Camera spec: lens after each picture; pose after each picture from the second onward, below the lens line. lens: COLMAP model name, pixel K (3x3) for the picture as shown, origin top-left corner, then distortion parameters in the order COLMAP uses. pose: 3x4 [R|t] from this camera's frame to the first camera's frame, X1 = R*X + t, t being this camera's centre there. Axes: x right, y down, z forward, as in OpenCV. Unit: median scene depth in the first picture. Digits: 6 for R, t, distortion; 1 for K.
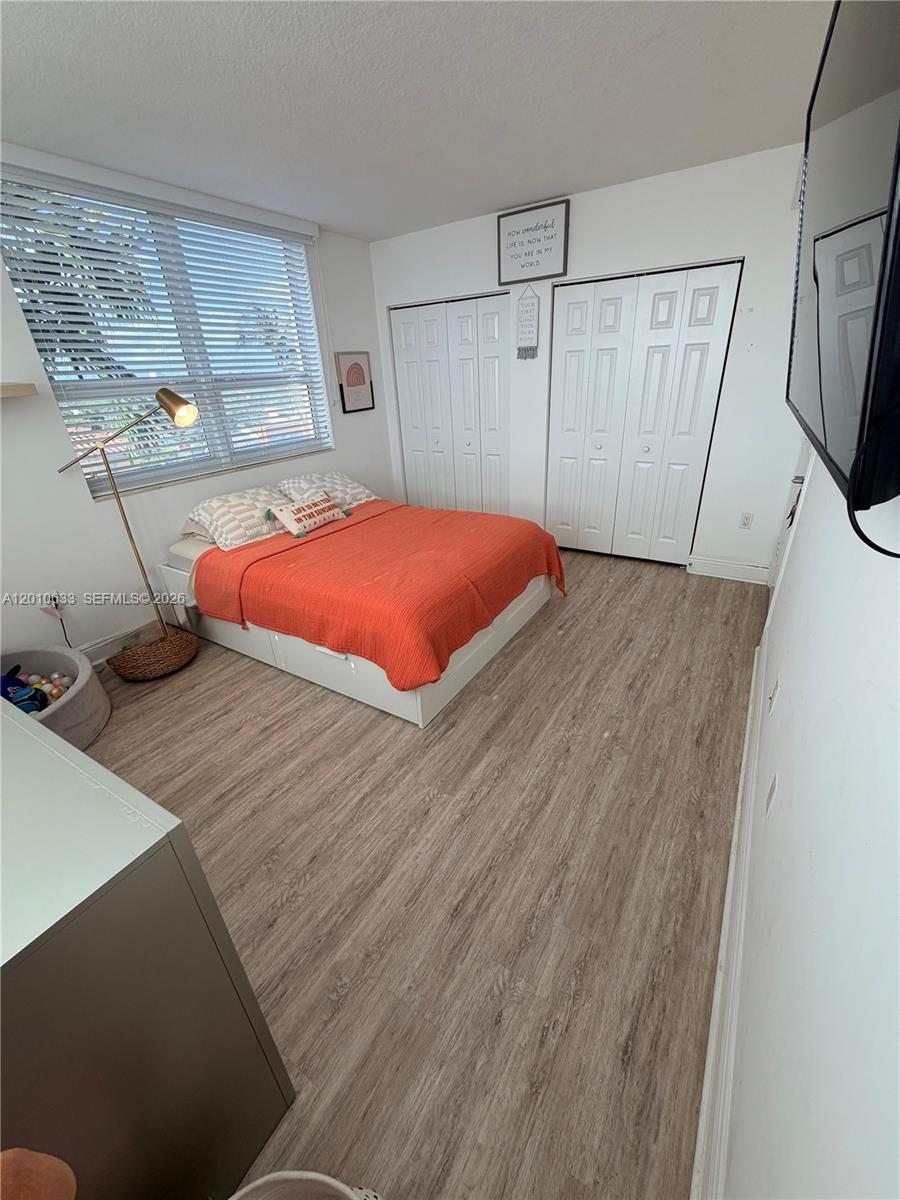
lens RADIAL K [[478.3, 0, 454.2], [0, 478.3, 604.3], [0, 0, 1]] dist [0.000269, -0.000132]
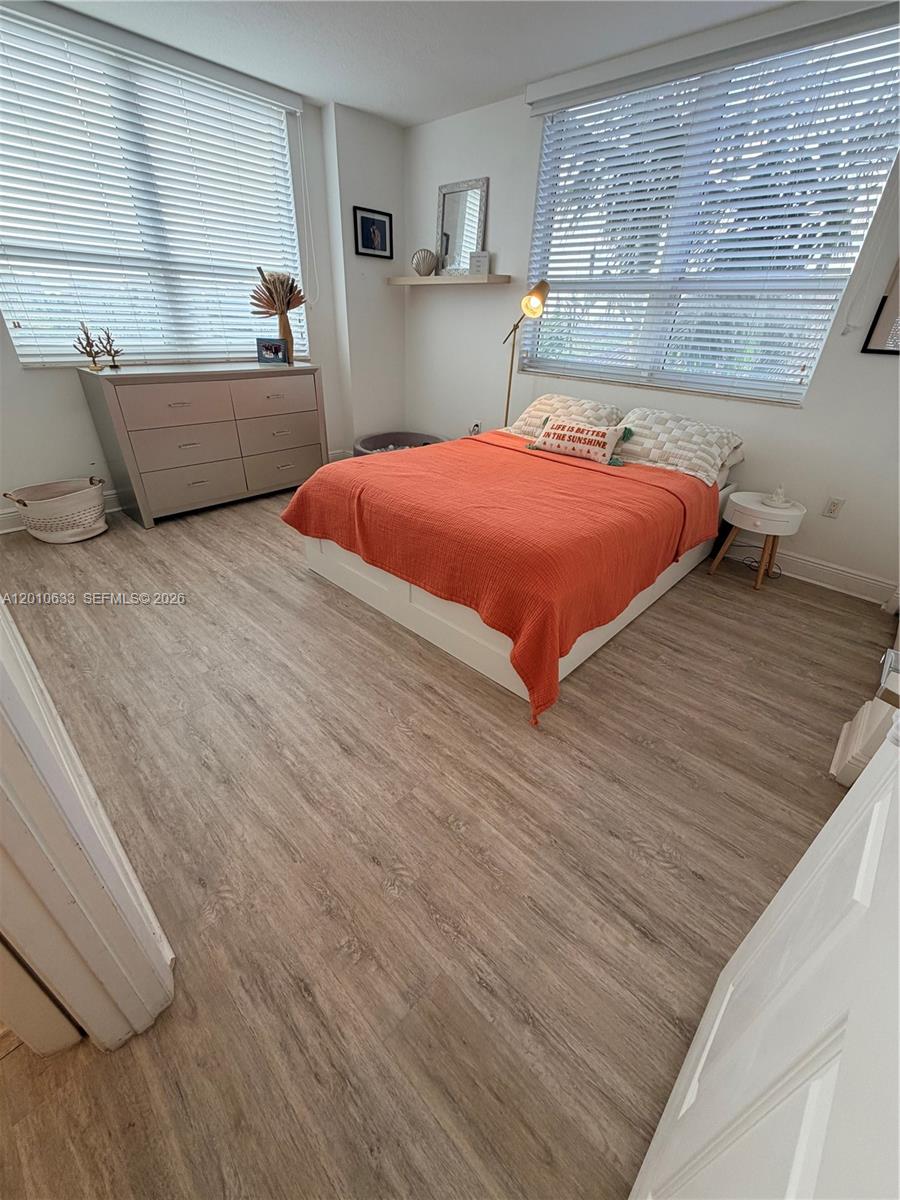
lens RADIAL K [[478.3, 0, 450.2], [0, 478.3, 607.1], [0, 0, 1]] dist [0.000269, -0.000132]
pose [[-0.208181, 0.538585, -0.816448, 0.806327], [-0.459078, 0.683272, 0.567791, -0.471171], [0.863660, 0.493016, 0.105008, 1.087646]]
